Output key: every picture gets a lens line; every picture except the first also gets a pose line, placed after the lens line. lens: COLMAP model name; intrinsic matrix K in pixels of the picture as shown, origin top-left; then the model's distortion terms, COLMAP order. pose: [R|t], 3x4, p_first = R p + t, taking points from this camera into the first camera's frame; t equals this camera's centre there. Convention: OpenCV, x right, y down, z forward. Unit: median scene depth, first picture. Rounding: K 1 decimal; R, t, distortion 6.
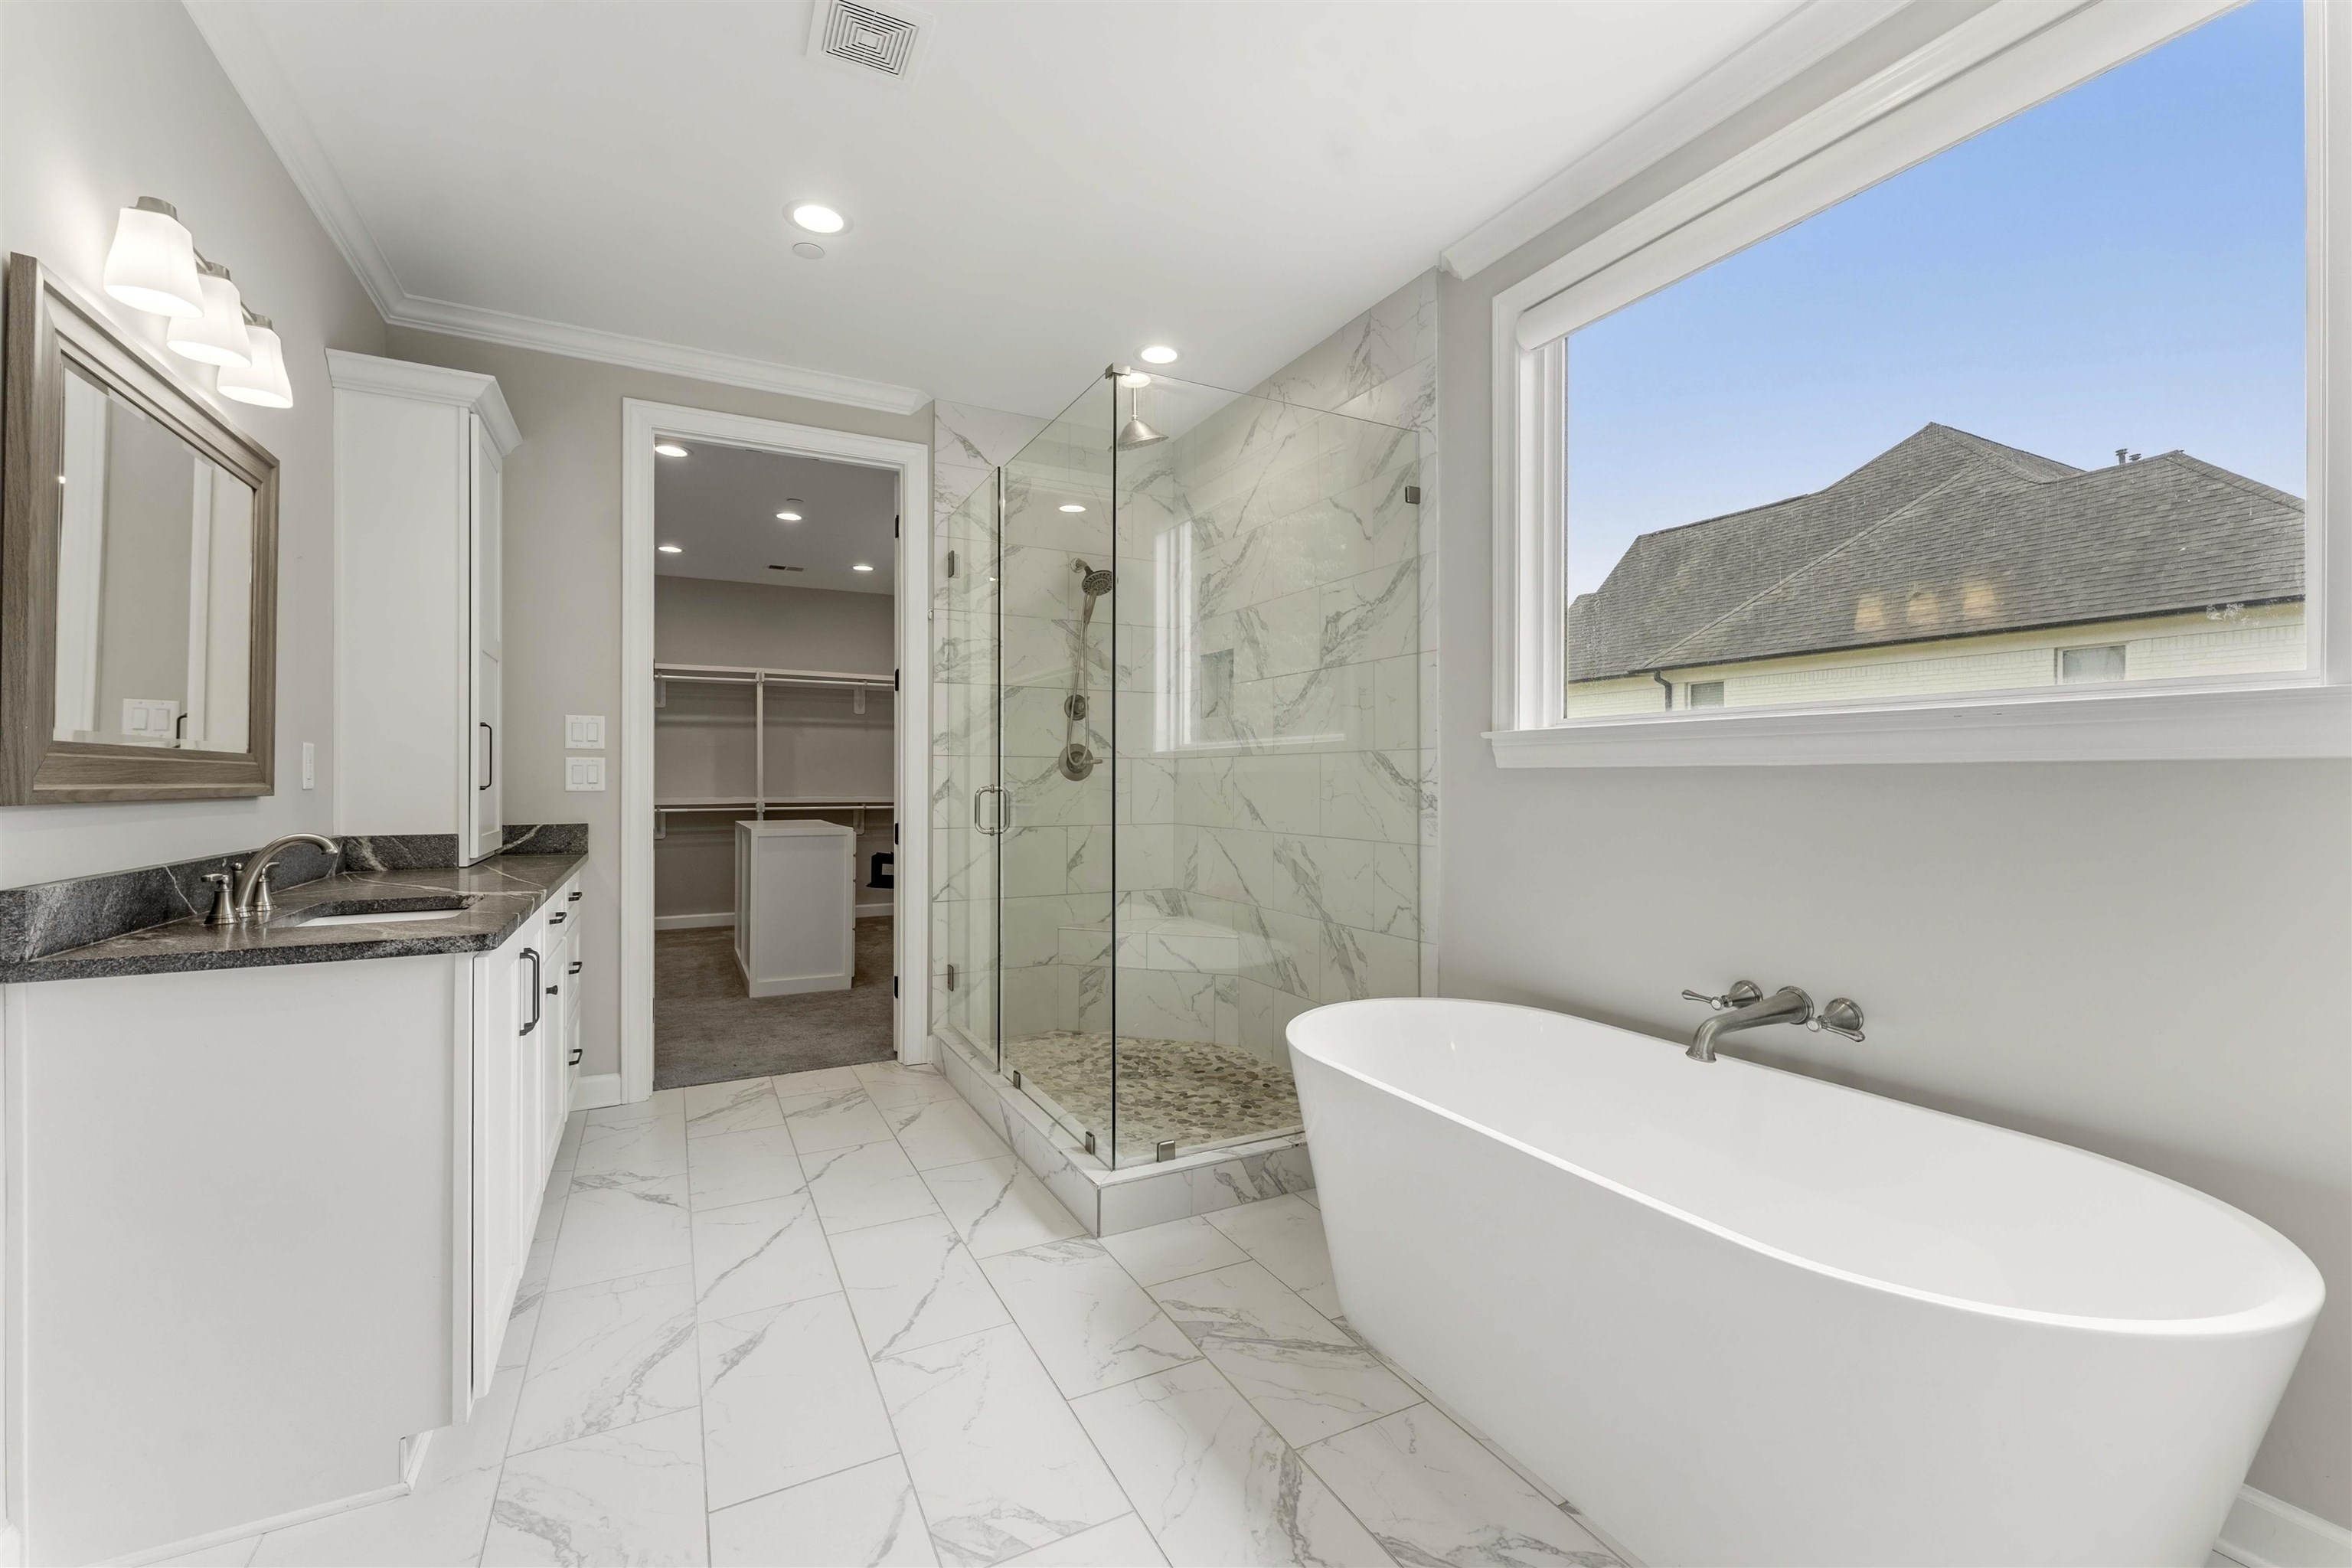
lens RADIAL K [[948.6, 0, 1183.1], [0, 948.6, 776.7], [0, 0, 1]] dist [0.001811, 0.000113]
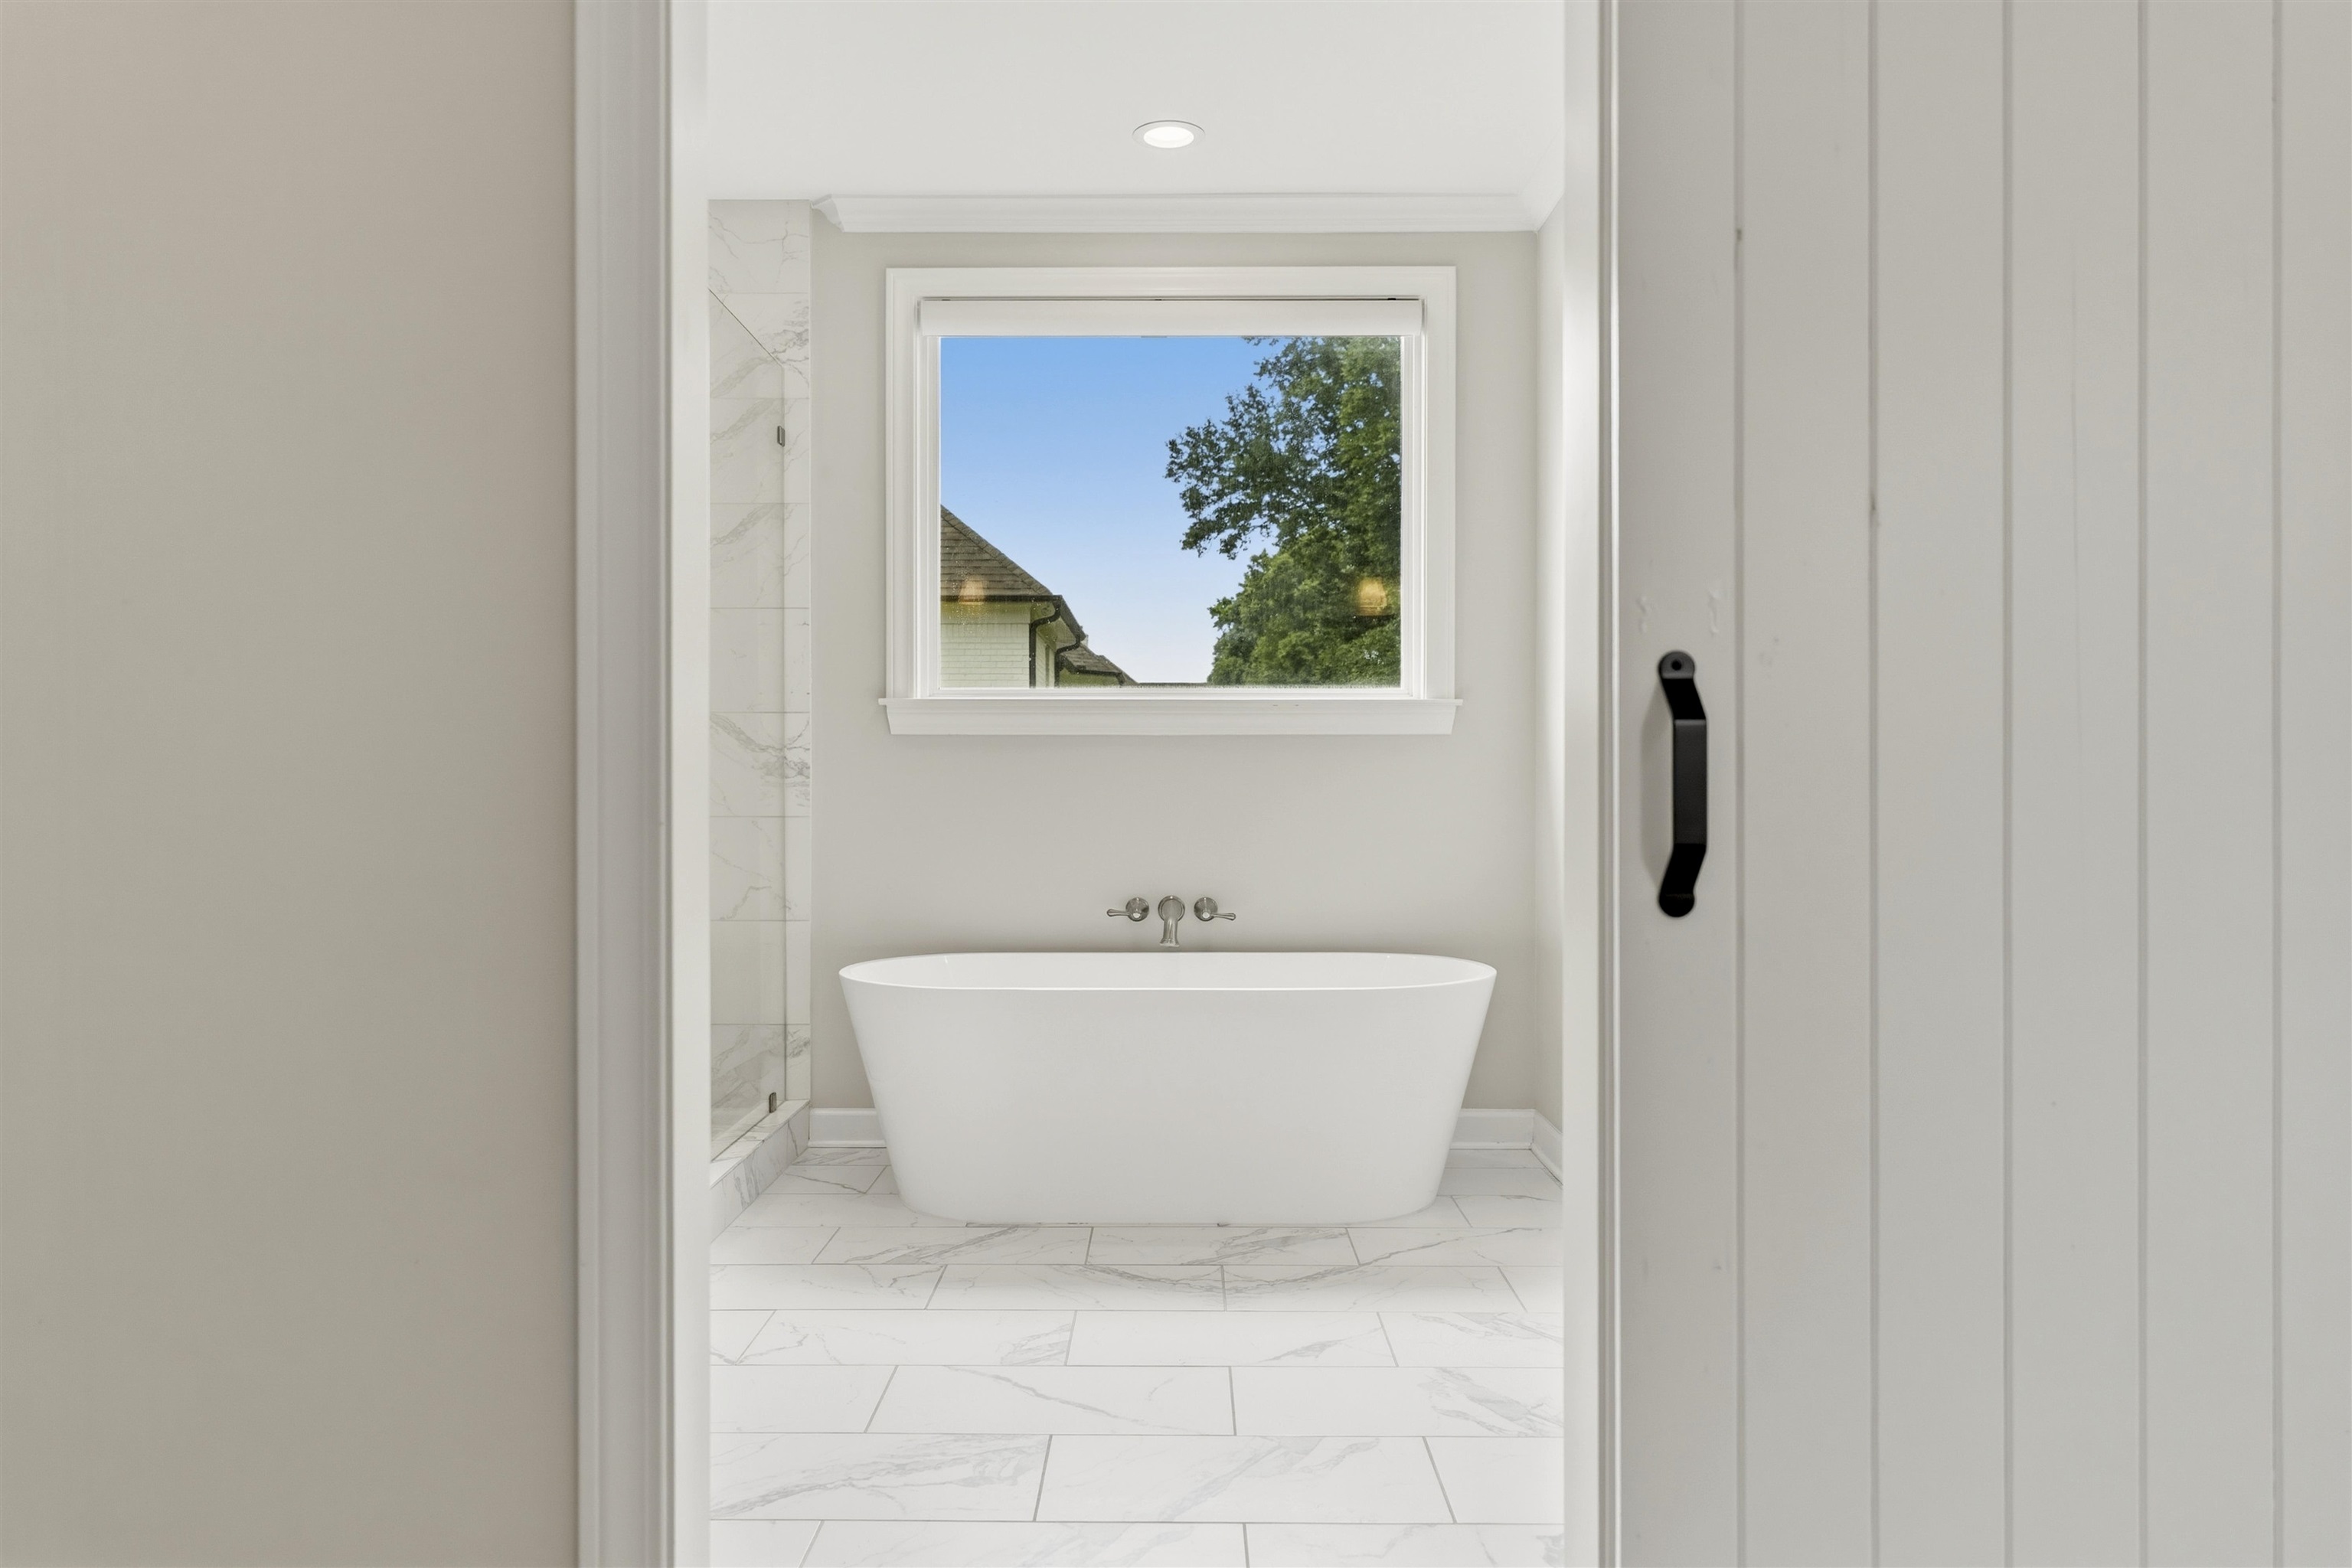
lens RADIAL K [[1441.1, 0, 1176.0], [0, 1441.1, 784.0], [0, 0, 1]] dist [-0.000677, -0.000147]
pose [[0.486291, 0.002323, 0.873794, -0.864133], [-0.002309, 0.999996, -0.001374, 0.045434], [-0.873794, -0.001349, 0.486295, -0.015873]]
